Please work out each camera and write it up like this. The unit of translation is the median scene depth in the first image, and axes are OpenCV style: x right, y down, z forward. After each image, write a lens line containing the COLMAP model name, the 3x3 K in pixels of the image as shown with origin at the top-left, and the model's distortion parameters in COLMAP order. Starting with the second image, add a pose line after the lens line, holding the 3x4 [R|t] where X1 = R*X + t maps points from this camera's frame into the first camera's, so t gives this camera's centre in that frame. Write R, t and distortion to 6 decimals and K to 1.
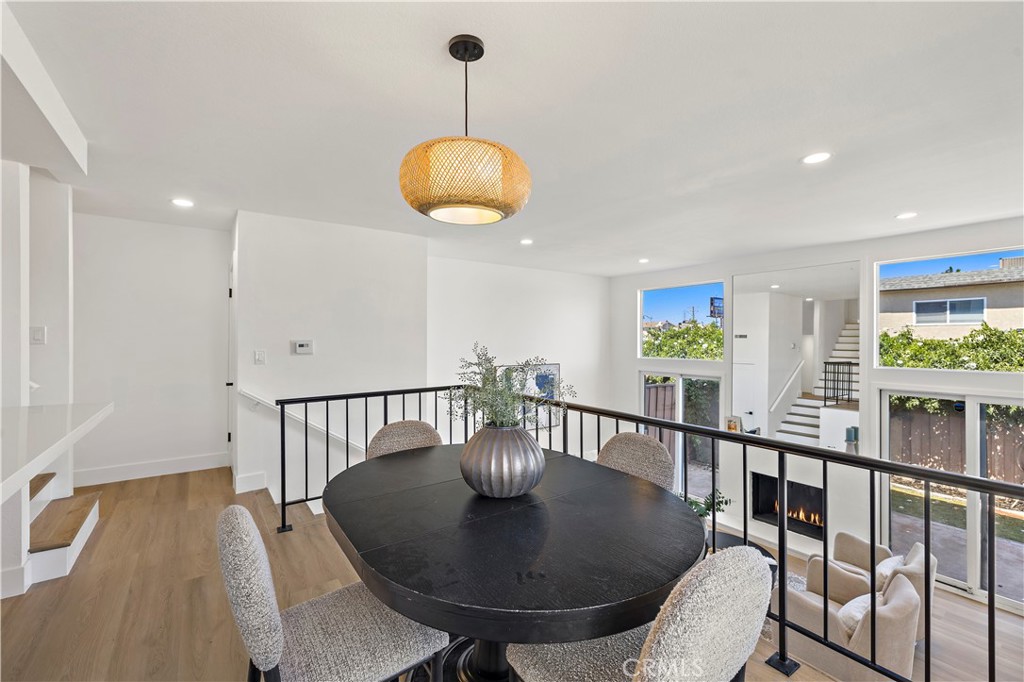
lens RADIAL K [[438.0, 0, 511.5], [0, 438.0, 338.0], [0, 0, 1]] dist [-0.000425, -0.000362]
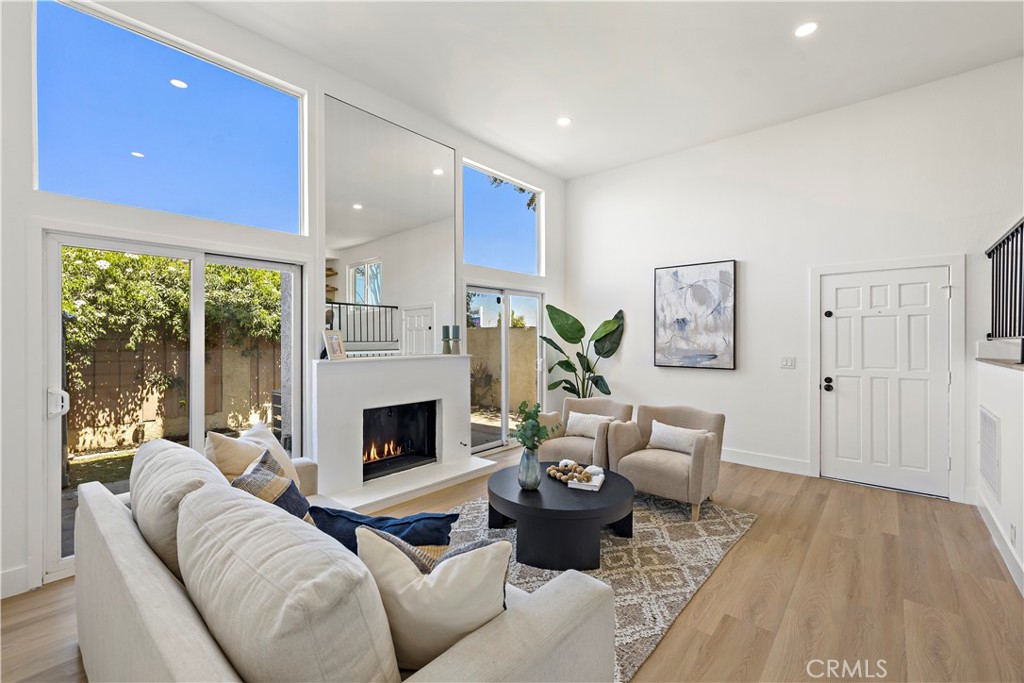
lens RADIAL K [[432.9, 0, 511.7], [0, 432.9, 337.0], [0, 0, 1]] dist [0.000784, -0.000391]
pose [[-0.213558, 0.003383, 0.976925, -0.100122], [-0.002521, 0.999989, -0.004014, 0.159059], [-0.976927, -0.003320, -0.213547, 0.720473]]
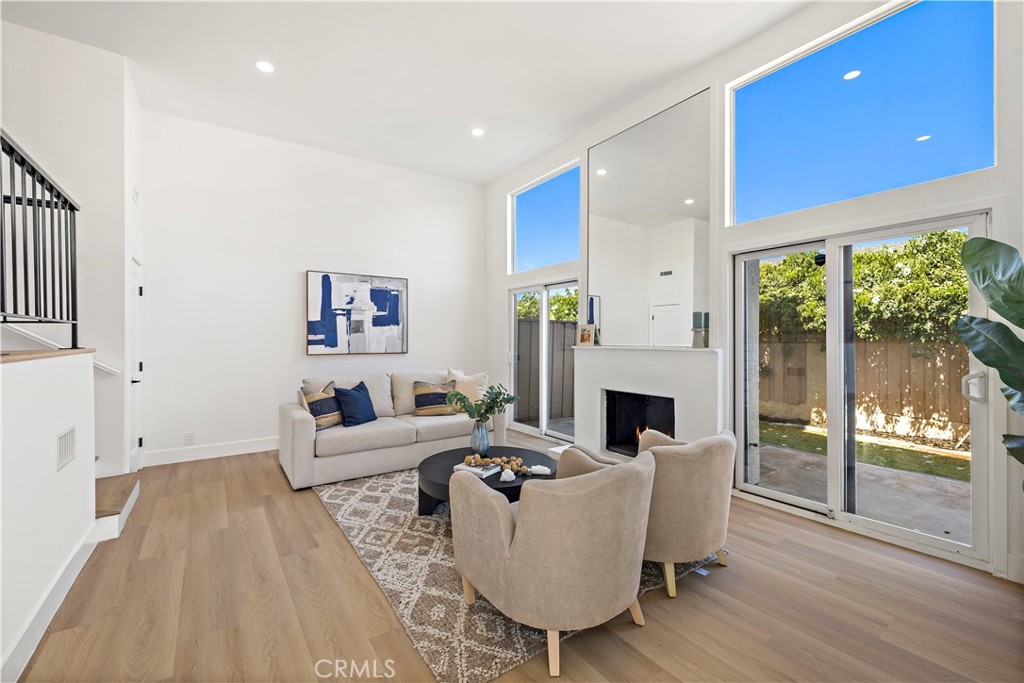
lens RADIAL K [[431.9, 0, 508.4], [0, 431.9, 340.4], [0, 0, 1]] dist [0.000086, 0.000014]
pose [[0.999491, -0.001715, -0.031871, 0.321383], [0.001948, 0.999971, 0.007301, 0.169438], [0.031858, -0.007360, 0.999465, 0.167258]]
